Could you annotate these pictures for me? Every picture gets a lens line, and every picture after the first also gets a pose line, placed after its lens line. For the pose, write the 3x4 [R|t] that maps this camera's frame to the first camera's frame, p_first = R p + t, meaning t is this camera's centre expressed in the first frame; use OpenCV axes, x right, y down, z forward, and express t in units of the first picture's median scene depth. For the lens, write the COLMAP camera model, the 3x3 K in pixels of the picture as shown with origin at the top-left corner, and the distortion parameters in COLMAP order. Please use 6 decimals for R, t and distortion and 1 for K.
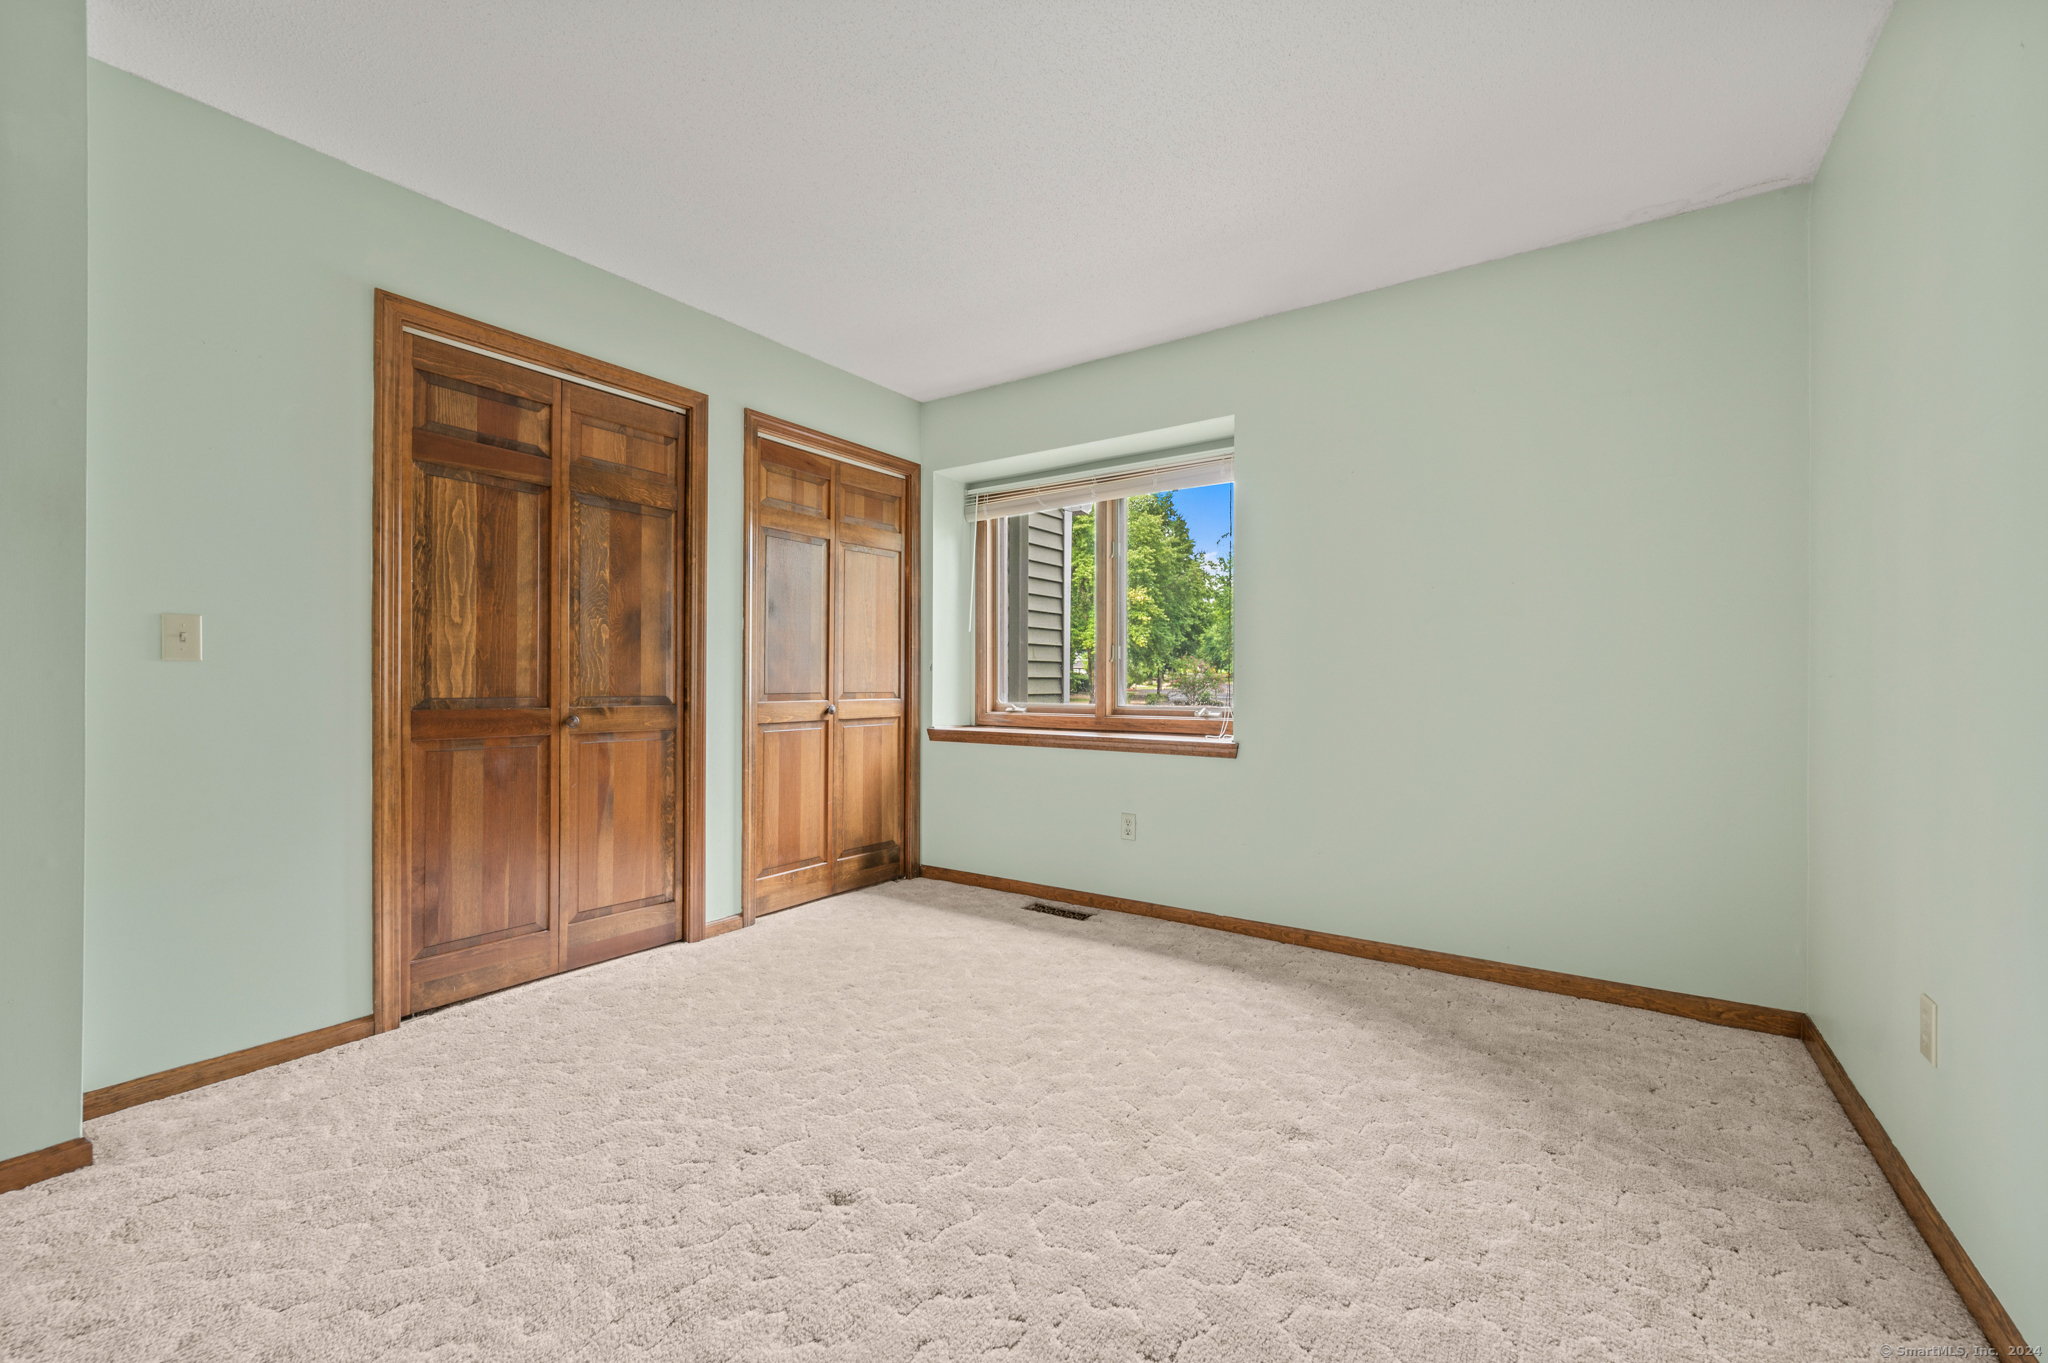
lens RADIAL K [[825.0, 0, 1042.8], [0, 825.0, 683.3], [0, 0, 1]] dist [0.000296, -0.000036]
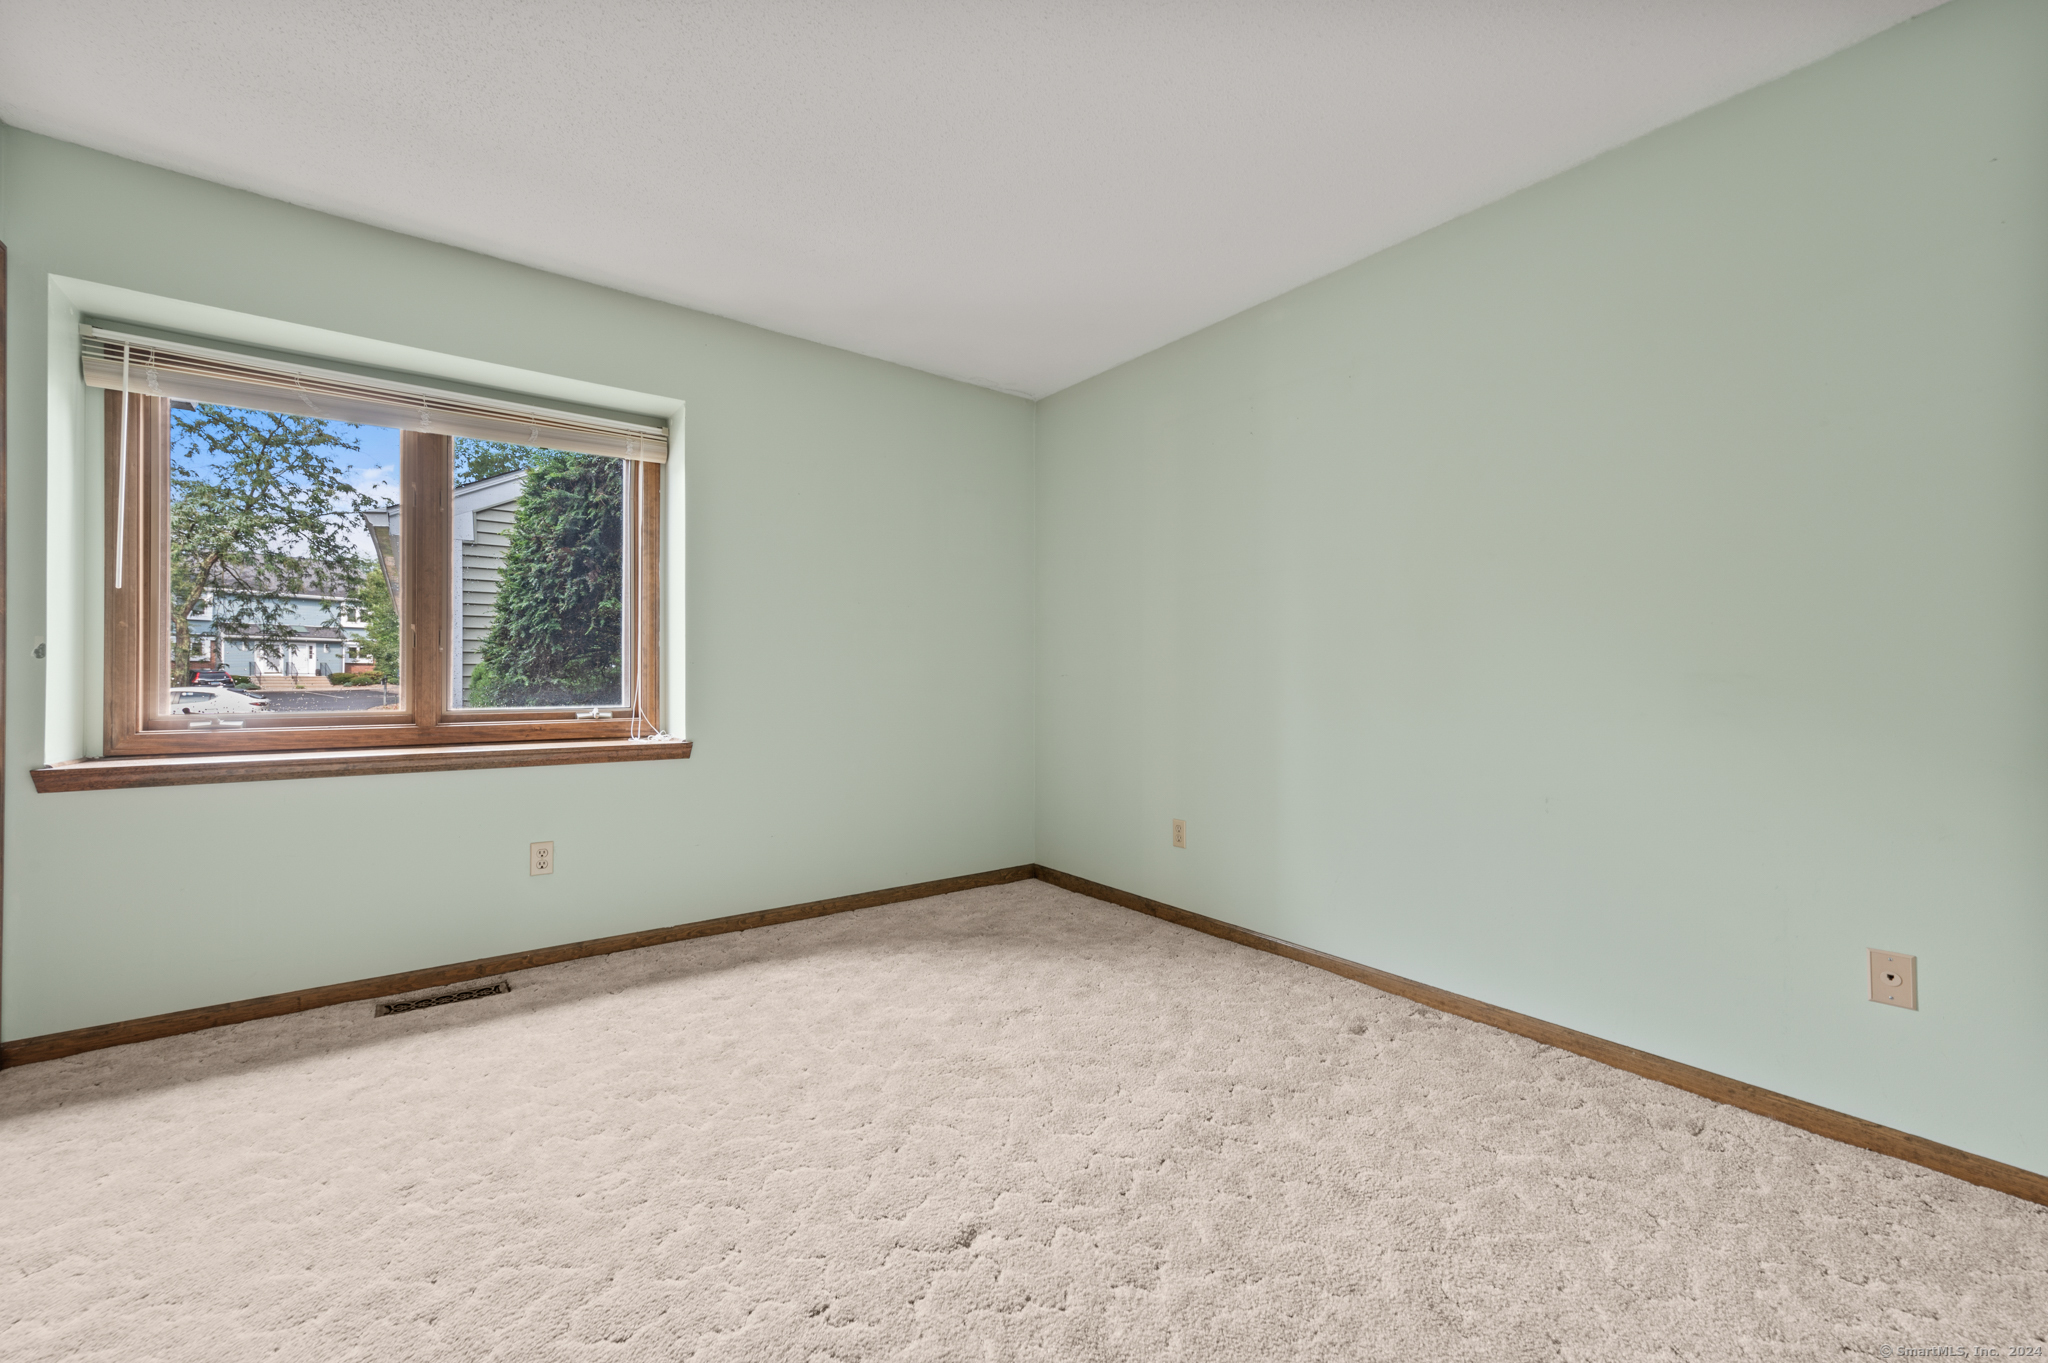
lens RADIAL K [[807.4, 0, 1045.5], [0, 807.4, 674.6], [0, 0, 1]] dist [0.000496, 0.000002]
pose [[0.310097, 0.001396, 0.950704, -0.598605], [-0.000852, 0.999999, -0.001190, -0.006656], [-0.950704, -0.000441, 0.310098, 0.347951]]
